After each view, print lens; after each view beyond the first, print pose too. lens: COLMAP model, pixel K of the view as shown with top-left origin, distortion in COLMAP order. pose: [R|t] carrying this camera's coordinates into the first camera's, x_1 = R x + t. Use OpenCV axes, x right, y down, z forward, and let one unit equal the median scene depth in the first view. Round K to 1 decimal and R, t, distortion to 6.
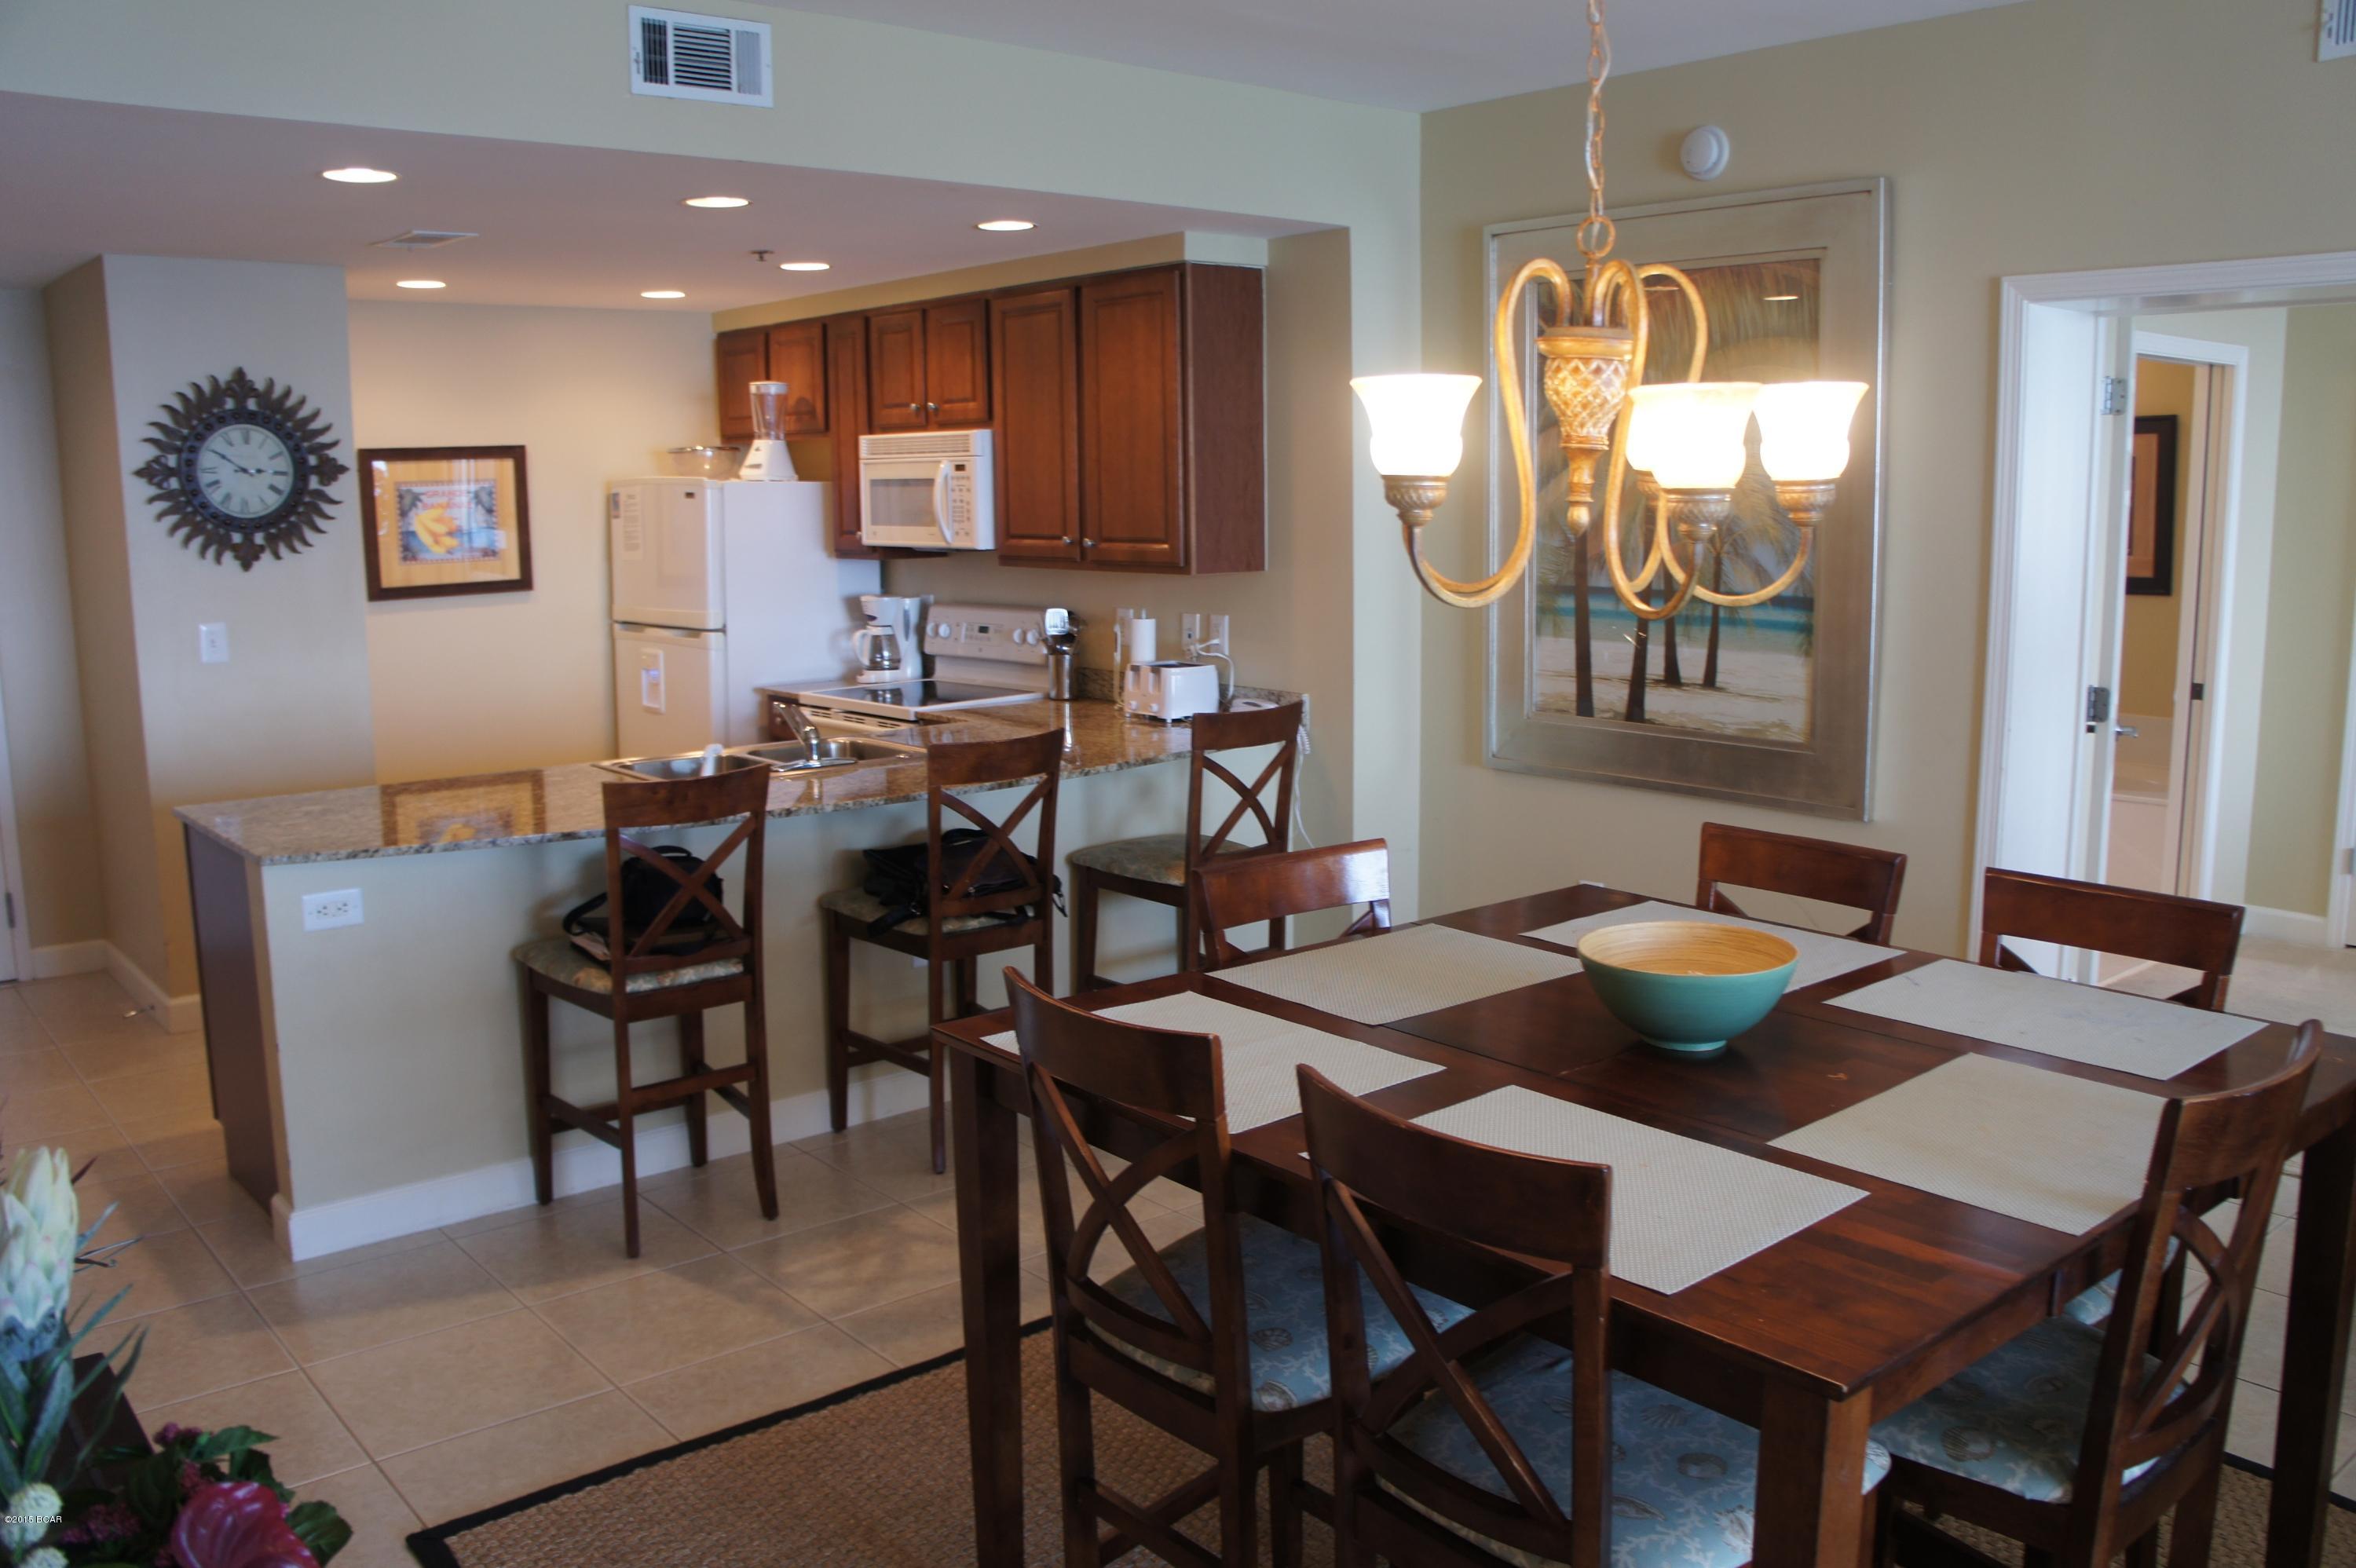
lens RADIAL K [[1895.2, 0, 1183.1], [0, 1895.2, 785.8], [0, 0, 1]] dist [-0.170632, 0.140669]
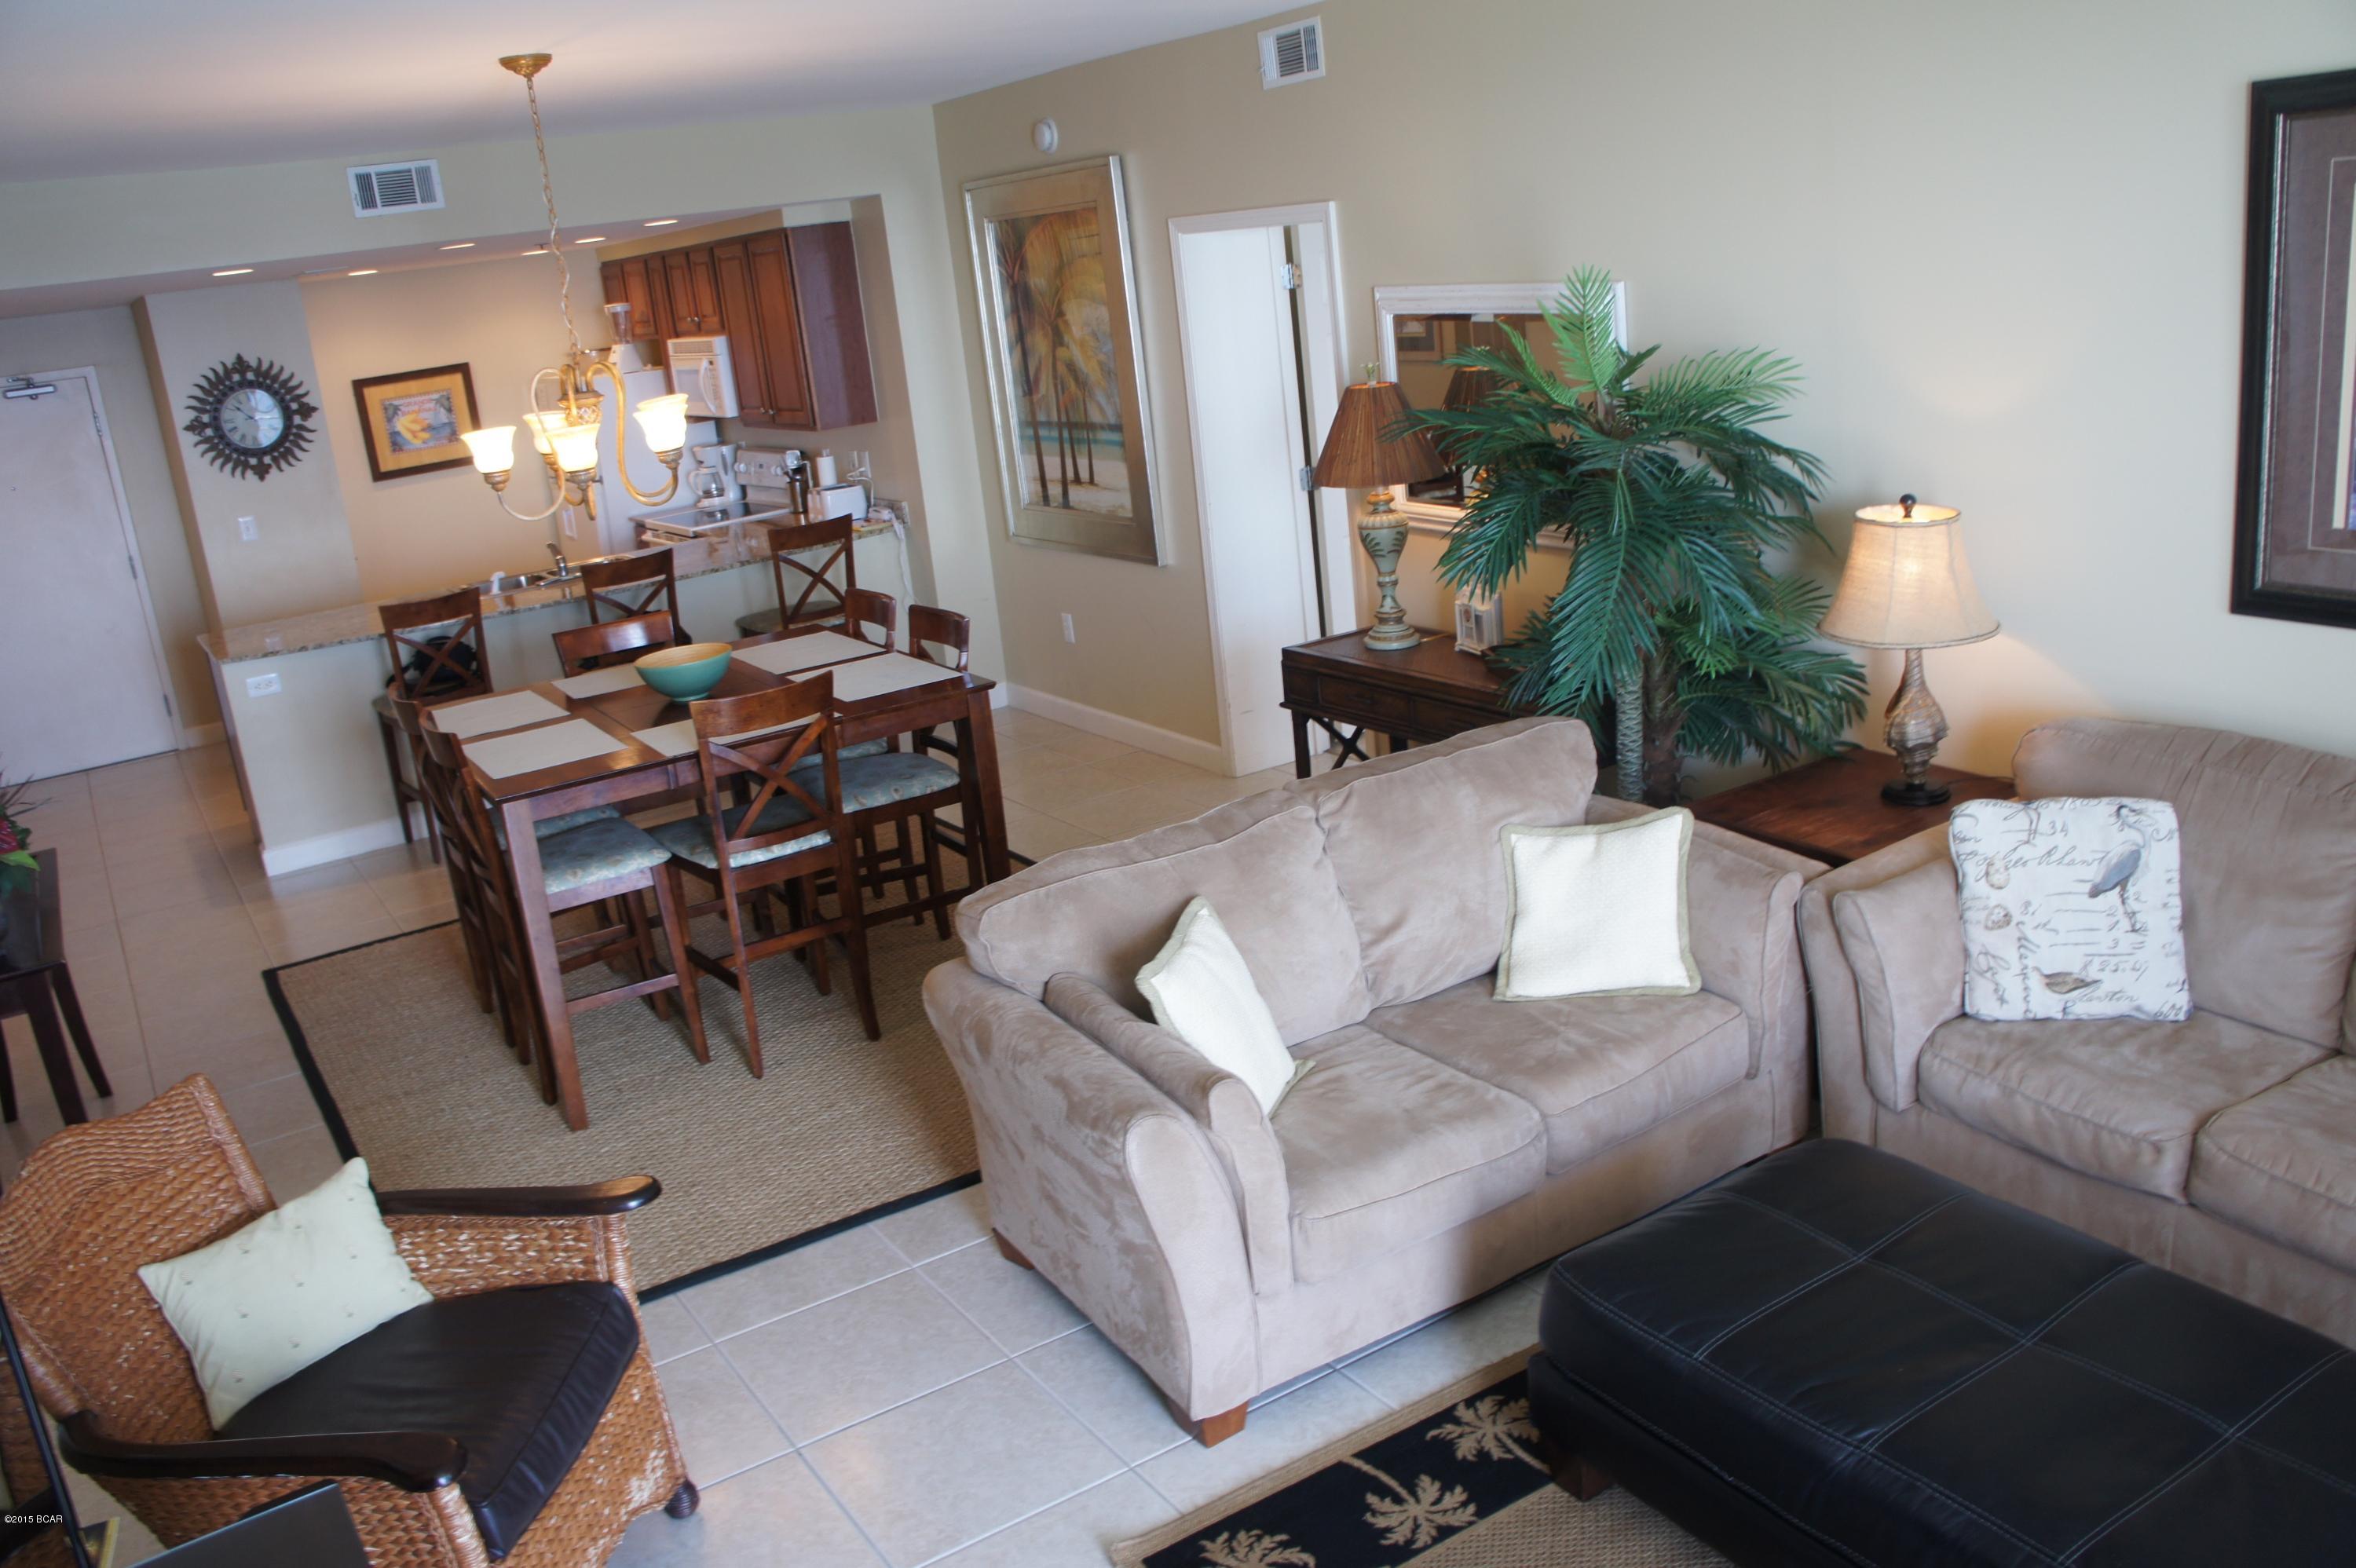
lens RADIAL K [[1895.2, 0, 1183.1], [0, 1895.2, 785.8], [0, 0, 1]] dist [-0.170632, 0.140669]
pose [[0.986761, -0.052637, -0.153403, 0.523189], [0.072872, 0.988908, 0.129423, -0.002541], [0.144889, -0.138888, 0.979652, -0.492235]]
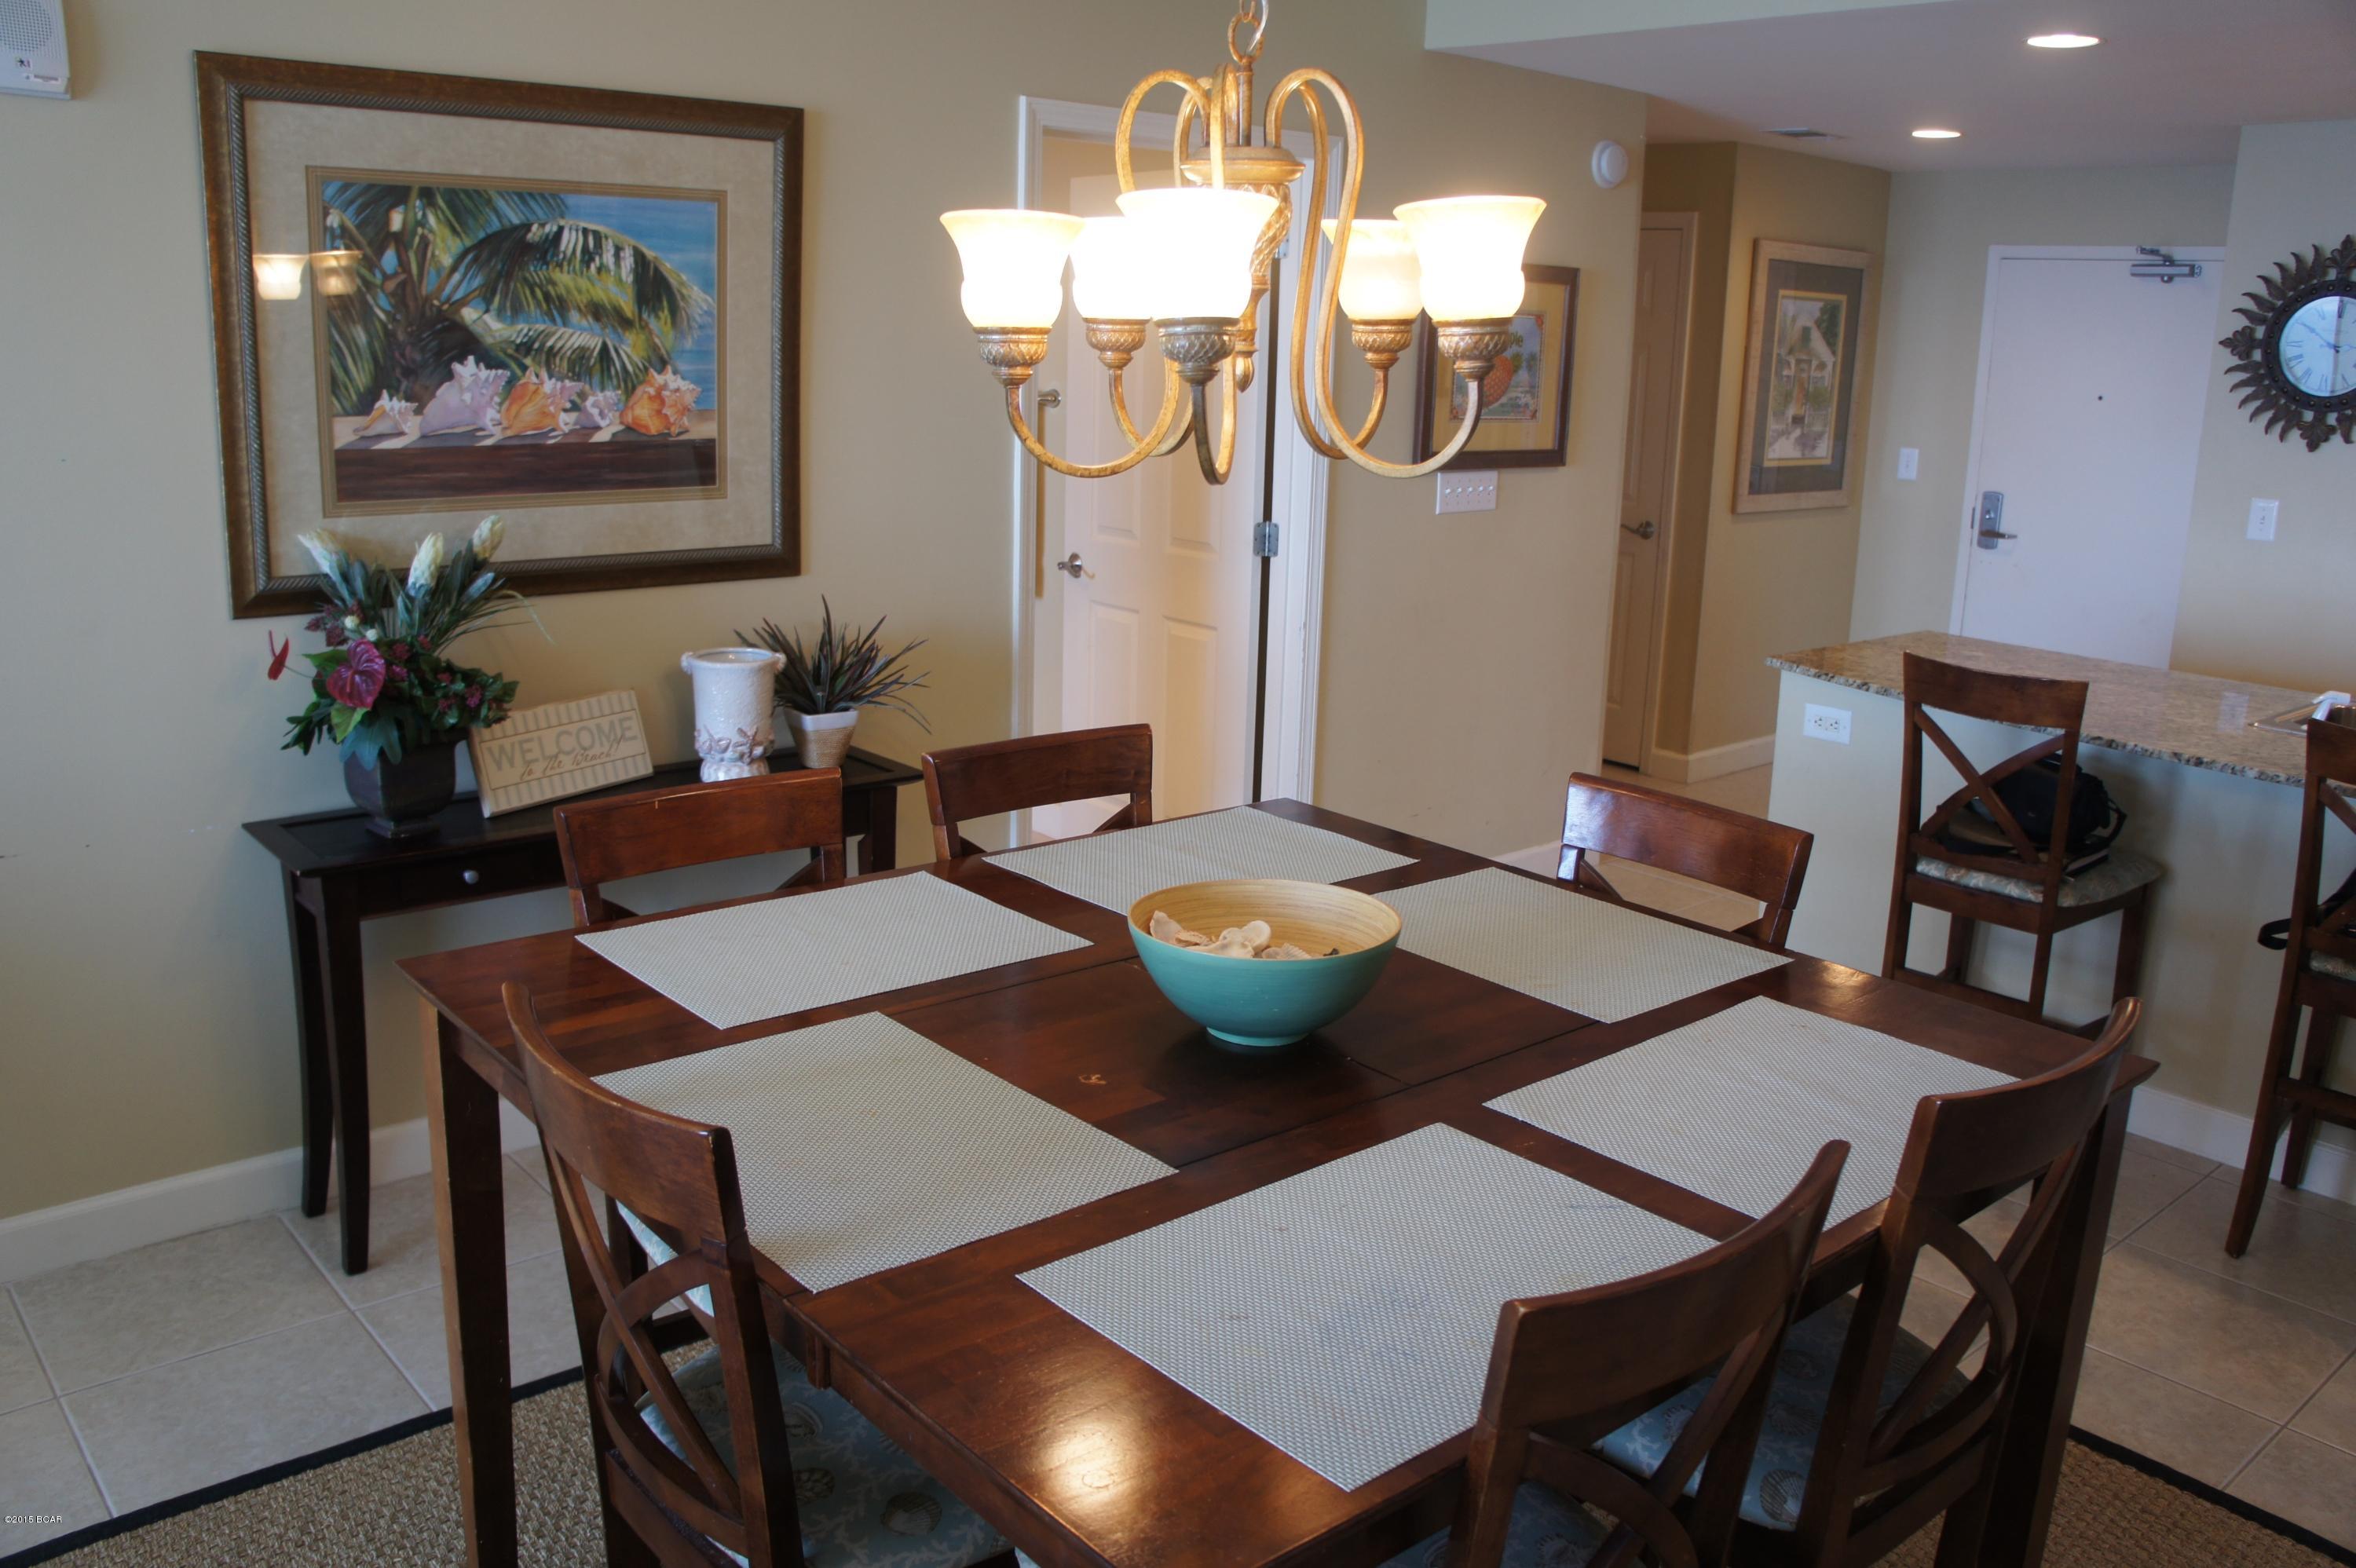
lens RADIAL K [[1895.2, 0, 1183.1], [0, 1895.2, 785.8], [0, 0, 1]] dist [-0.170632, 0.140669]
pose [[0.025635, 0.248669, -0.968249, 0.452062], [-0.189311, 0.952249, 0.239548, -0.067037], [0.981582, 0.177159, 0.071487, 0.389544]]
